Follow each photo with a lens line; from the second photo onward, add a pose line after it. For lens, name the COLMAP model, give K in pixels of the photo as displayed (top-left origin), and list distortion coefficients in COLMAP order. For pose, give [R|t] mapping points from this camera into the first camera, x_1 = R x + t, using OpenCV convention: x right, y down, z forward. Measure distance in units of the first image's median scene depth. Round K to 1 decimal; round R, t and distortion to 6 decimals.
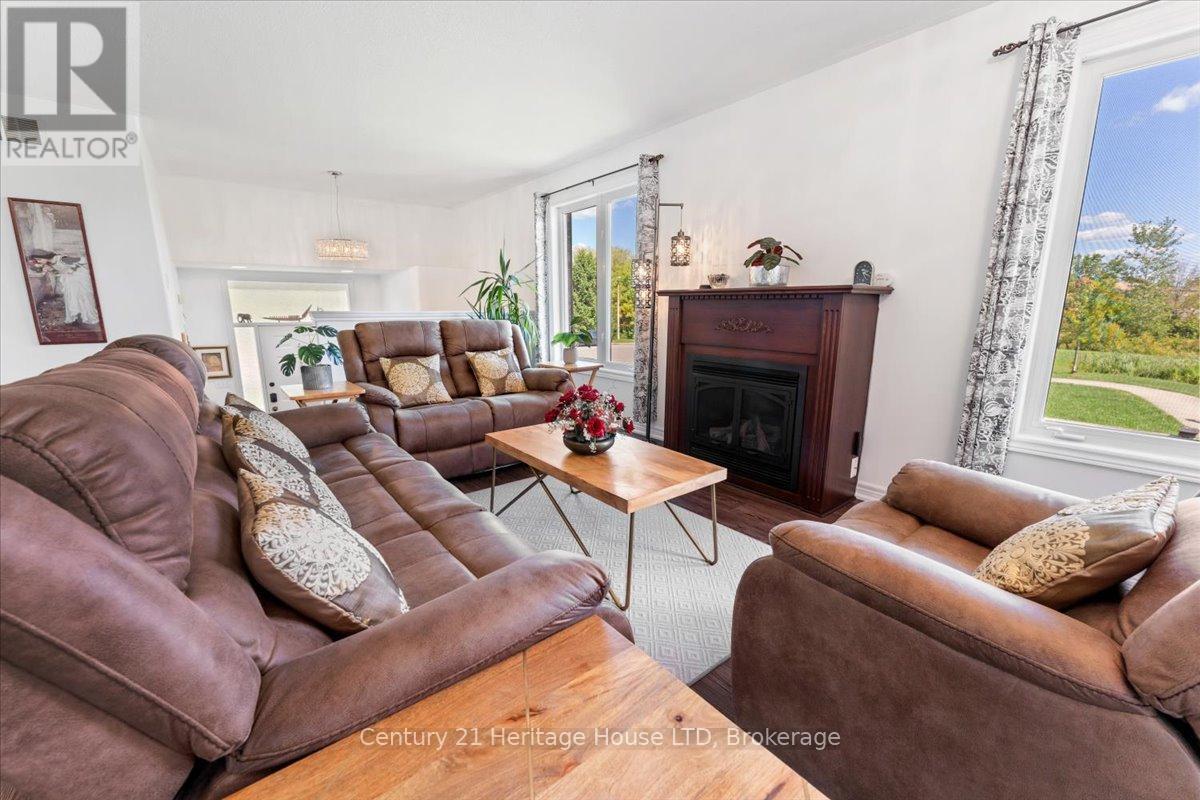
lens RADIAL K [[485.1, 0, 595.4], [0, 485.1, 404.1], [0, 0, 1]] dist [-0.000929, -0.000078]
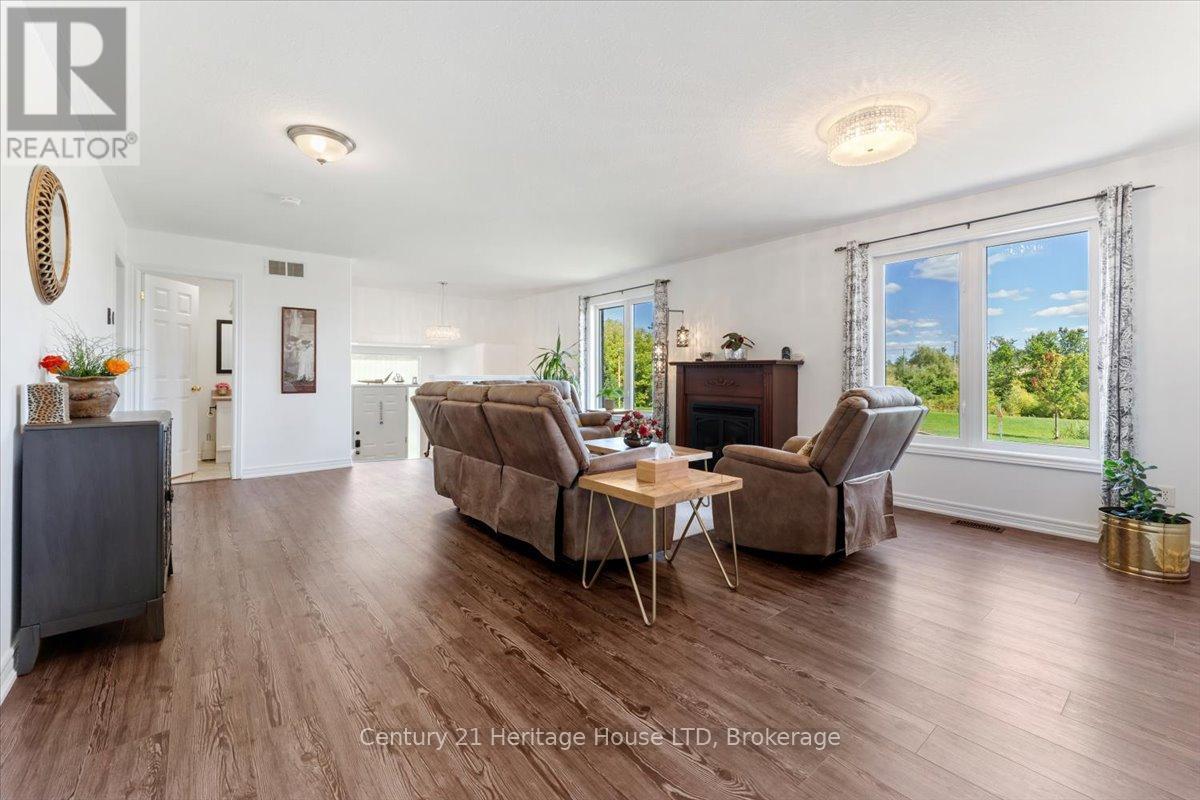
lens RADIAL K [[485.1, 0, 581.6], [0, 485.1, 375.8], [0, 0, 1]] dist [-0.000929, -0.000078]
pose [[0.999606, 0.005013, -0.027608, -0.115740], [-0.010384, 0.980150, -0.197987, 0.130042], [0.026067, 0.198195, 0.979816, -0.566763]]
